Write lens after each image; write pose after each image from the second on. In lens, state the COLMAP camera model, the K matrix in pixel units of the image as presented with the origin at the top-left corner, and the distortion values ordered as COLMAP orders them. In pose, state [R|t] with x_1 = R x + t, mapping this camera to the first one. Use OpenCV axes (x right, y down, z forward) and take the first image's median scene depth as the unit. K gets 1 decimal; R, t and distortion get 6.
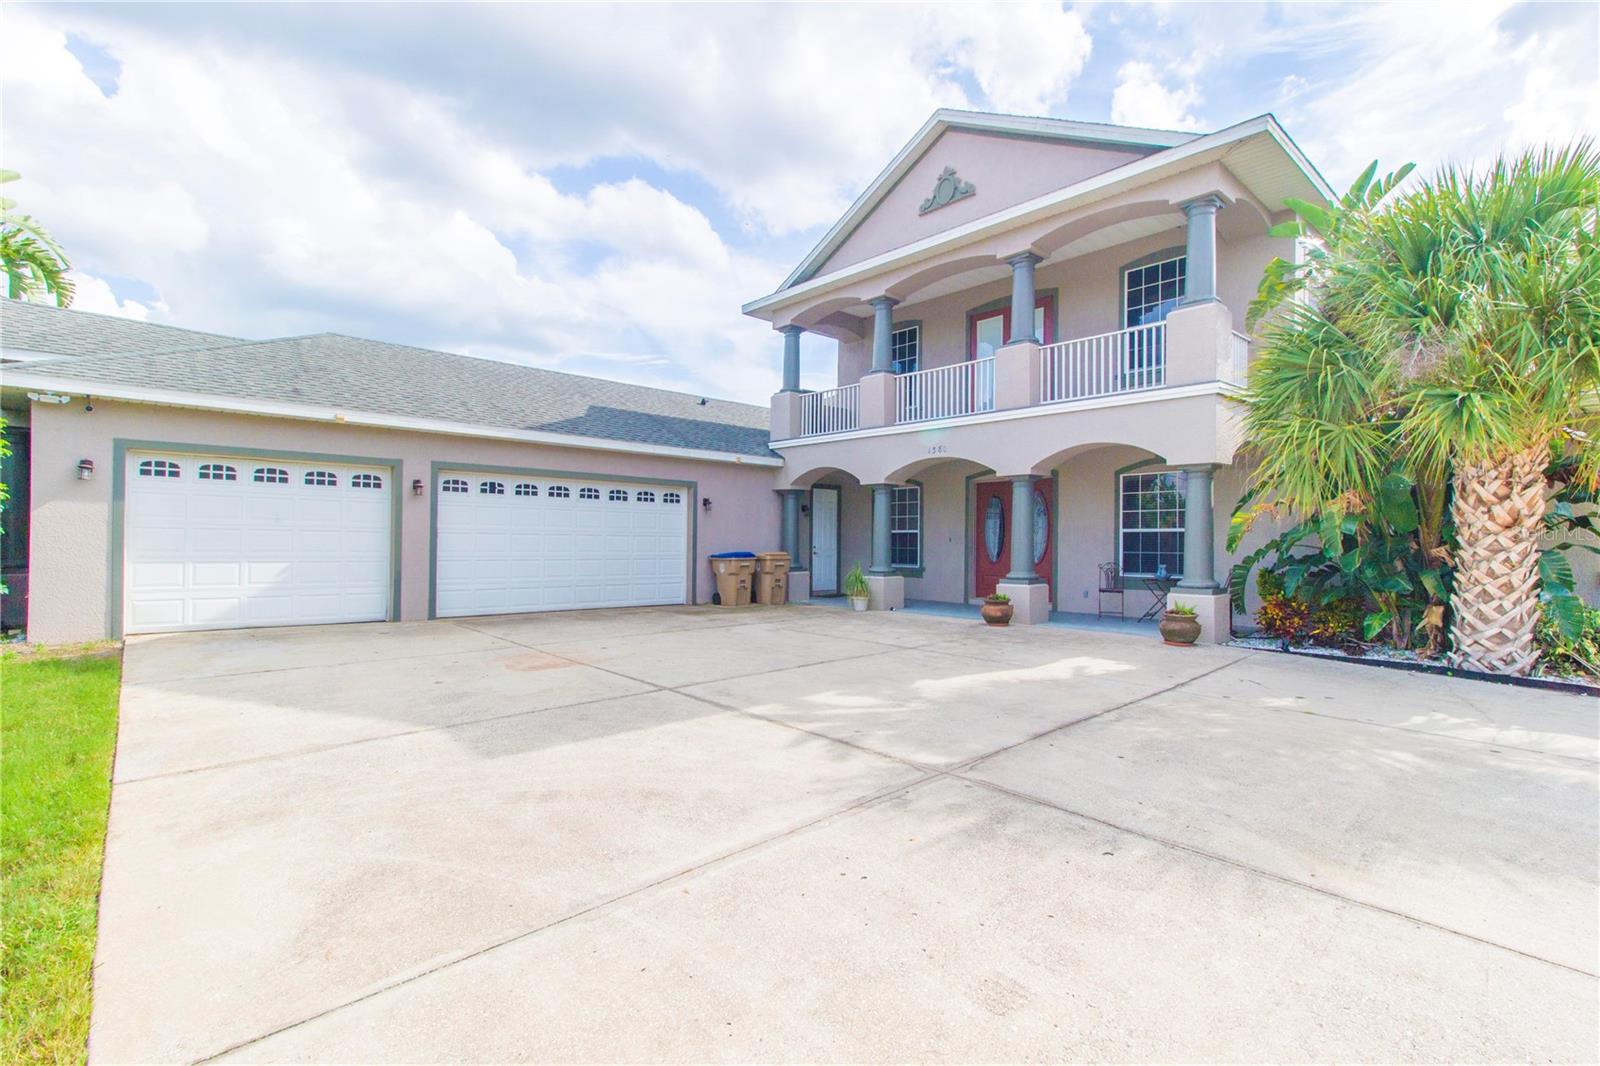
lens RADIAL K [[732.0, 0, 806.0], [0, 732.0, 527.1], [0, 0, 1]] dist [0.003476, 0.000757]
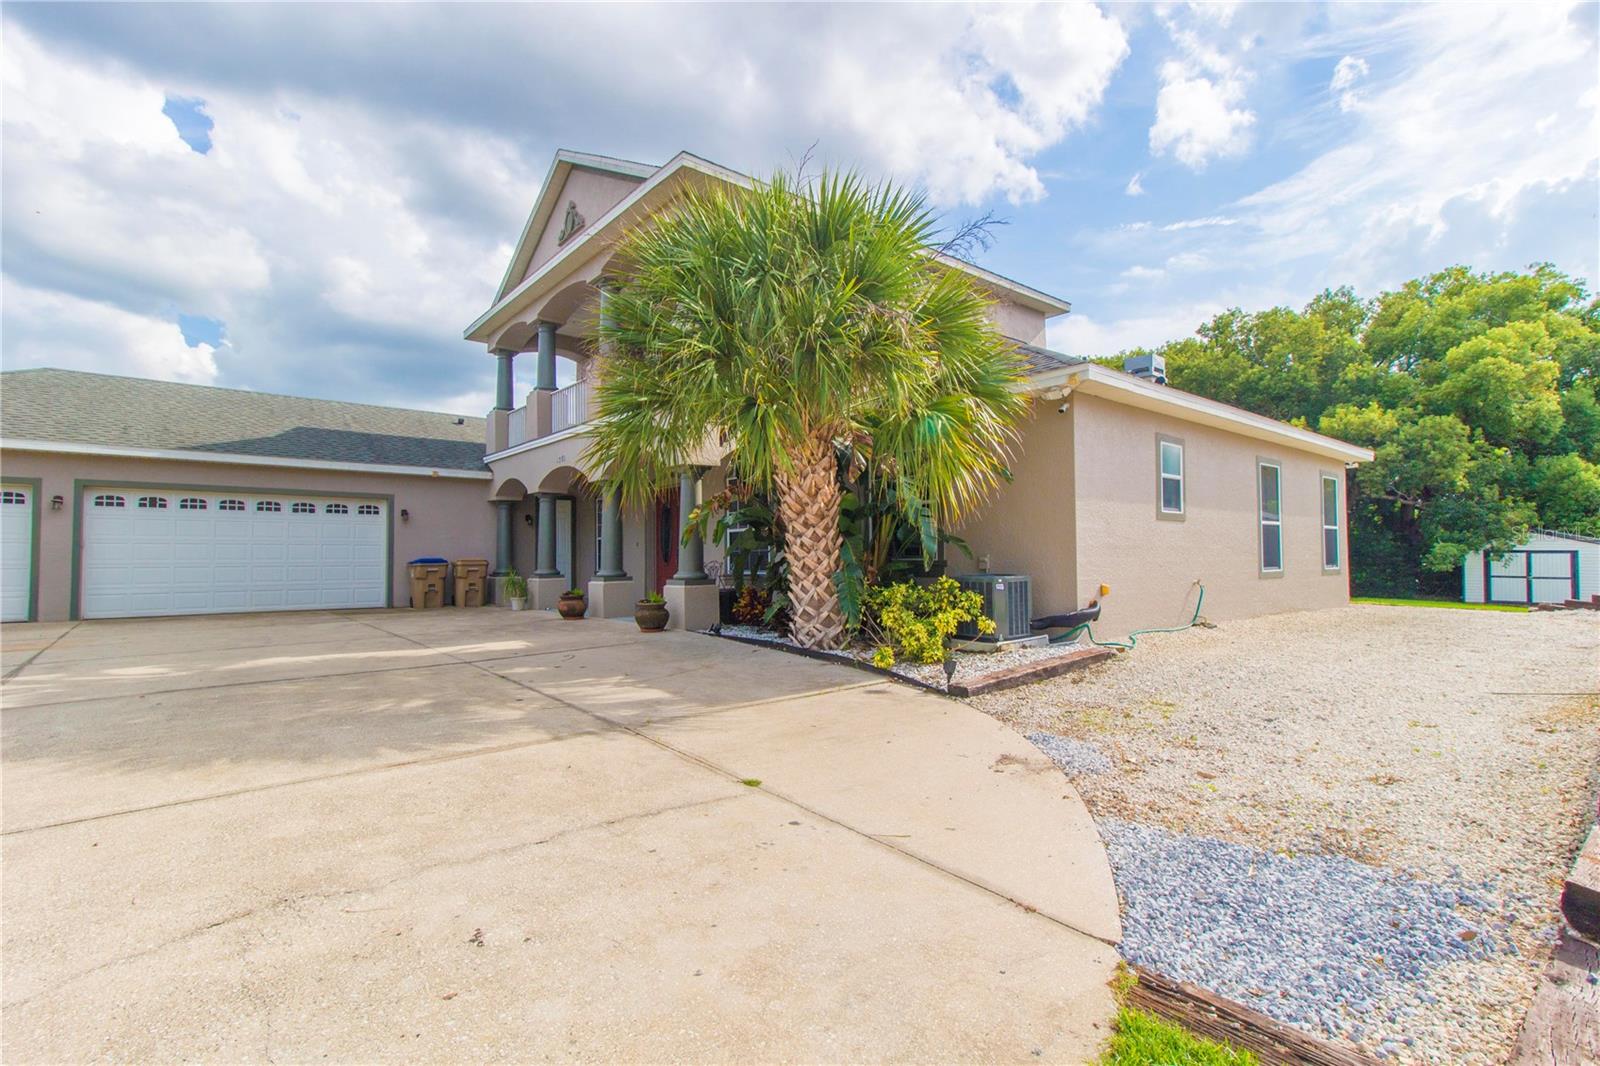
lens RADIAL K [[732.0, 0, 801.5], [0, 732.0, 544.6], [0, 0, 1]] dist [0.003476, 0.000757]
pose [[0.997914, -0.017717, -0.062085, 0.554467], [0.017610, 0.999842, -0.002273, 0.026756], [0.062115, 0.001175, 0.998068, -0.044971]]
